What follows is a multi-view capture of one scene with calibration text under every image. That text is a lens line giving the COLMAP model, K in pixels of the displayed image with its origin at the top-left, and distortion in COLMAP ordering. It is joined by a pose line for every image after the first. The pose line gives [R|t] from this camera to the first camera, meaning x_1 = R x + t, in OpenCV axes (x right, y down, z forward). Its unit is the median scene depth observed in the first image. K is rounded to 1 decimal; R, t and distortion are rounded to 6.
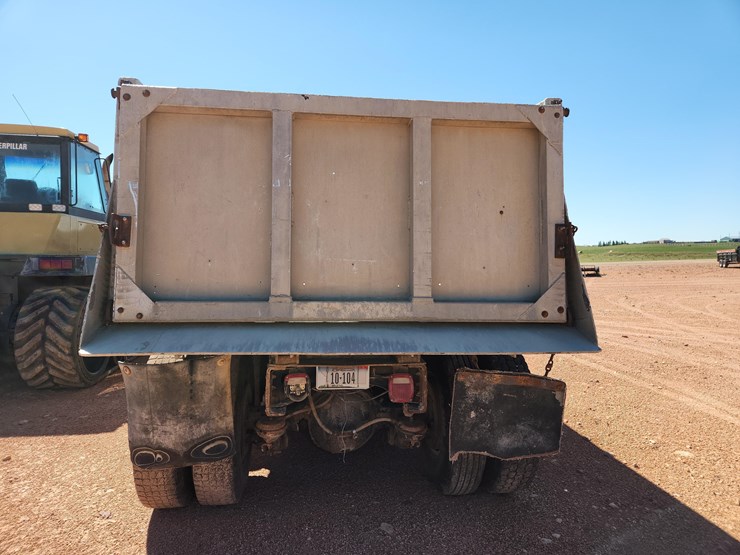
lens RADIAL K [[489.2, 0, 372.1], [0, 489.2, 277.8], [0, 0, 1]] dist [0.081842, -0.061503]
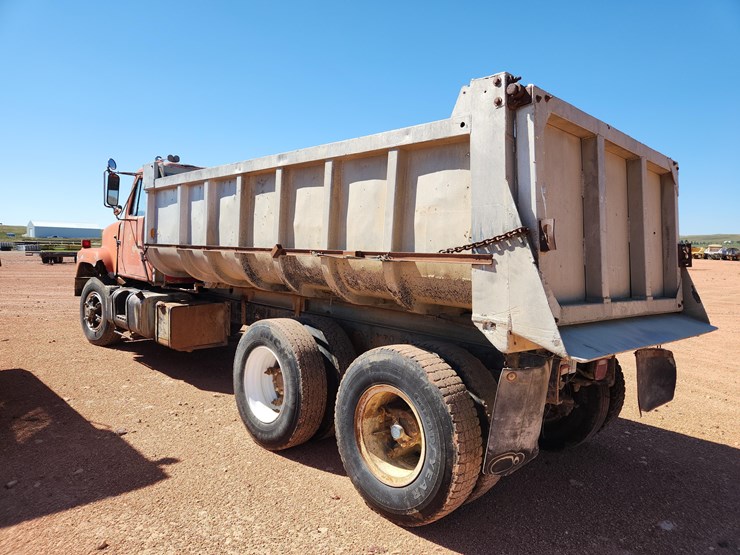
lens RADIAL K [[491.8, 0, 367.6], [0, 491.8, 276.3], [0, 0, 1]] dist [0.078667, -0.056637]
pose [[0.783413, 0.007495, 0.621456, -1.293217], [-0.024975, 0.999499, 0.019430, -0.022014], [-0.620999, -0.030742, 0.783208, 0.410019]]
